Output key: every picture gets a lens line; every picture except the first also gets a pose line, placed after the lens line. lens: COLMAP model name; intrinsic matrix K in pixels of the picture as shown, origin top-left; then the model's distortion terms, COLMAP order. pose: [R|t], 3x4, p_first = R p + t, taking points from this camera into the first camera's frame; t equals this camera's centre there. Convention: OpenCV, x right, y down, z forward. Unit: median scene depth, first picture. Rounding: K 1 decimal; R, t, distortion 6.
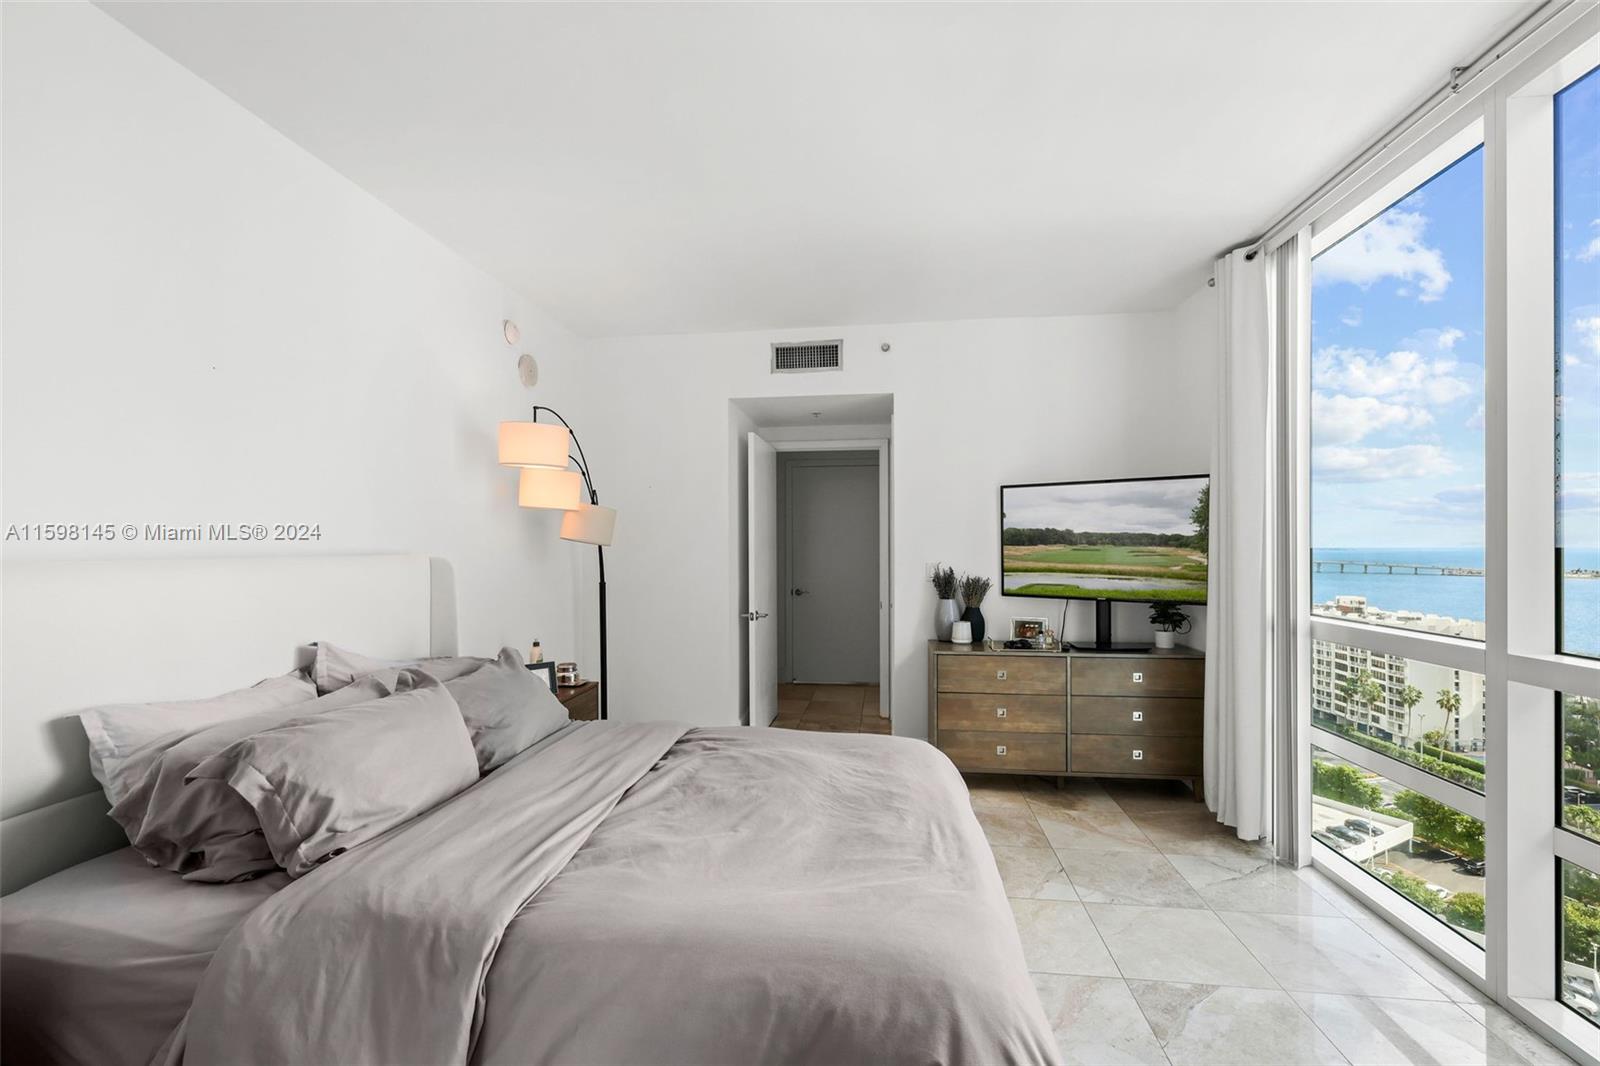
lens RADIAL K [[686.7, 0, 799.1], [0, 686.7, 544.5], [0, 0, 1]] dist [-0.001399, -0.000308]
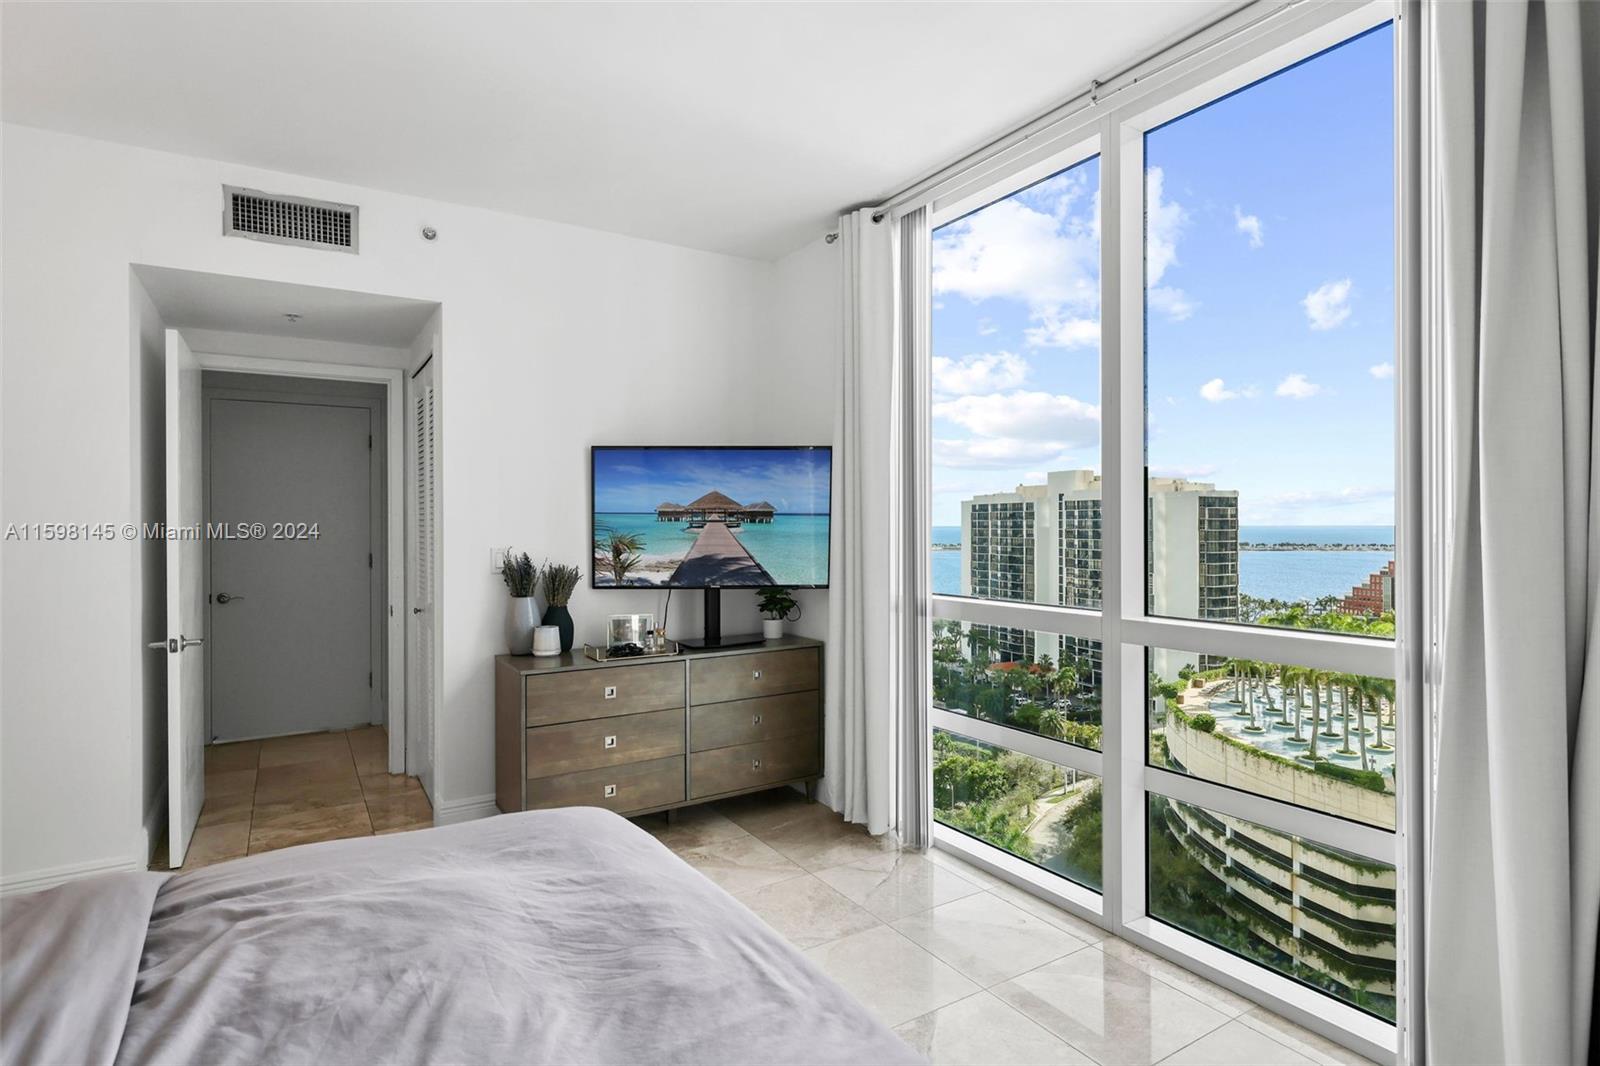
lens RADIAL K [[818.1, 0, 792.8], [0, 818.1, 524.7], [0, 0, 1]] dist [-0.000157, -0.001070]
pose [[0.776986, -0.000537, 0.629518, -0.123218], [-0.000029, 1.000000, 0.000889, 0.002075], [-0.629518, -0.000709, 0.776986, 0.164407]]
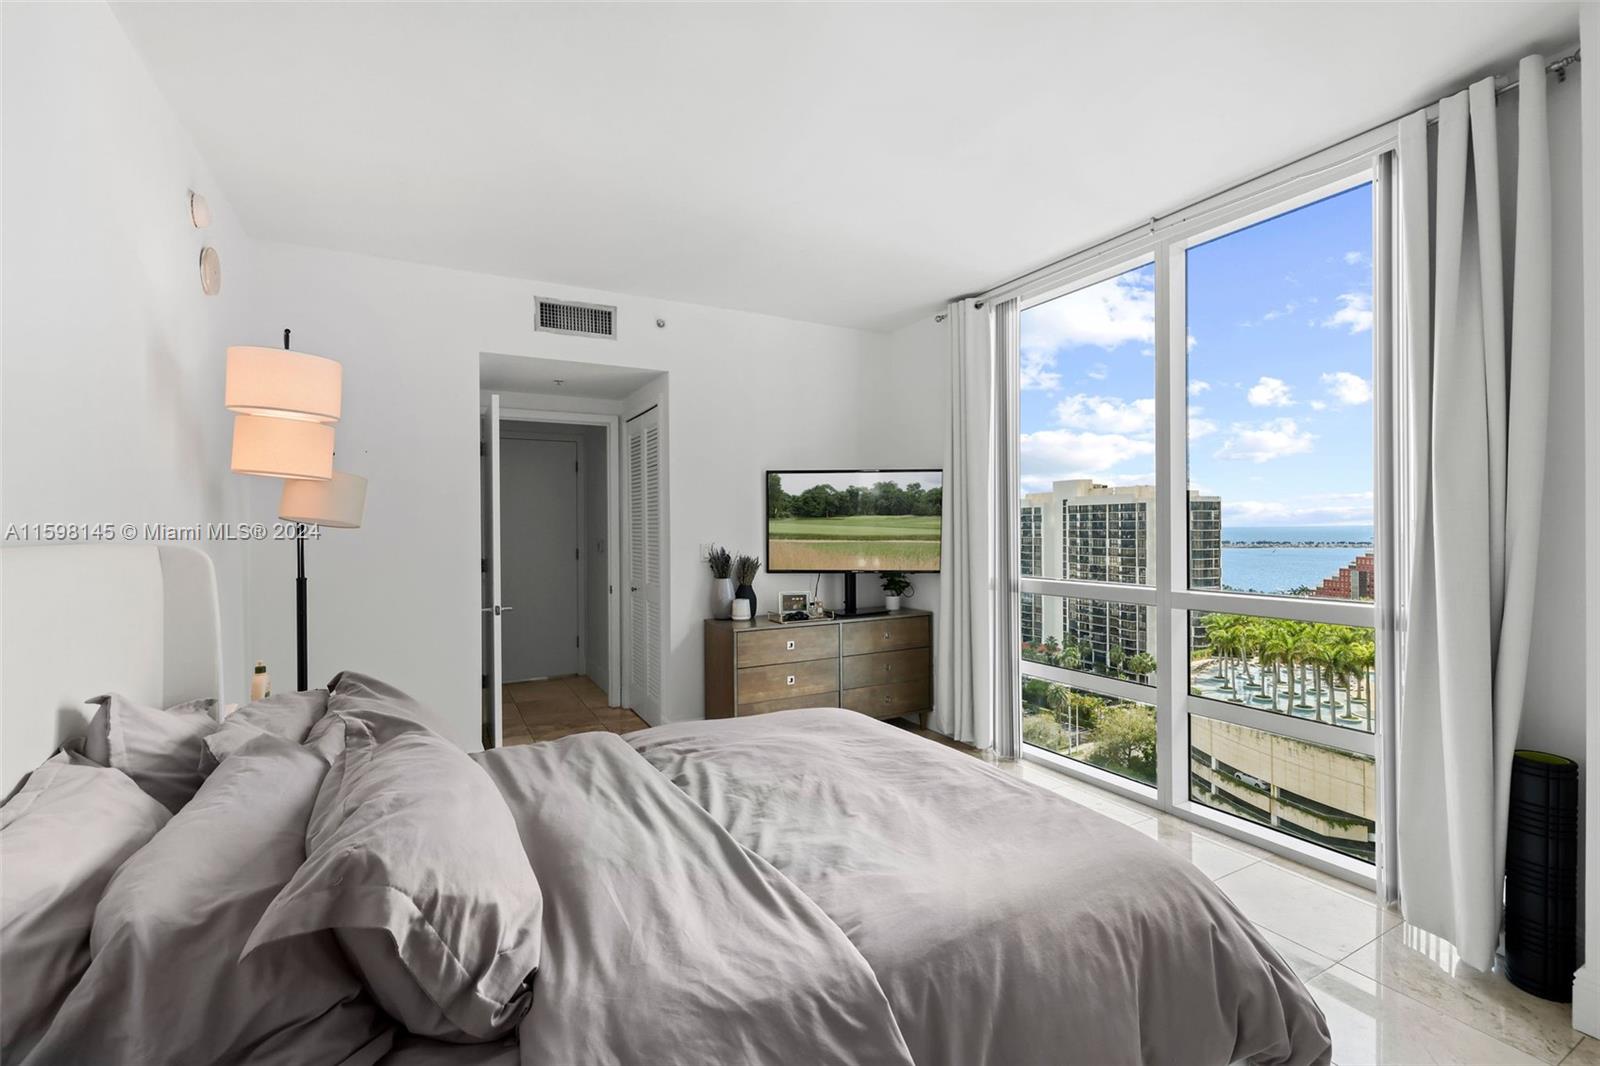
lens RADIAL K [[685.3, 0, 793.3], [0, 685.3, 527.9], [0, 0, 1]] dist [0.000208, -0.000491]
pose [[0.812110, -0.003948, 0.583491, -0.338134], [0.003218, 0.999992, 0.002288, 0.001719], [-0.583495, 0.000020, 0.812117, 0.118104]]
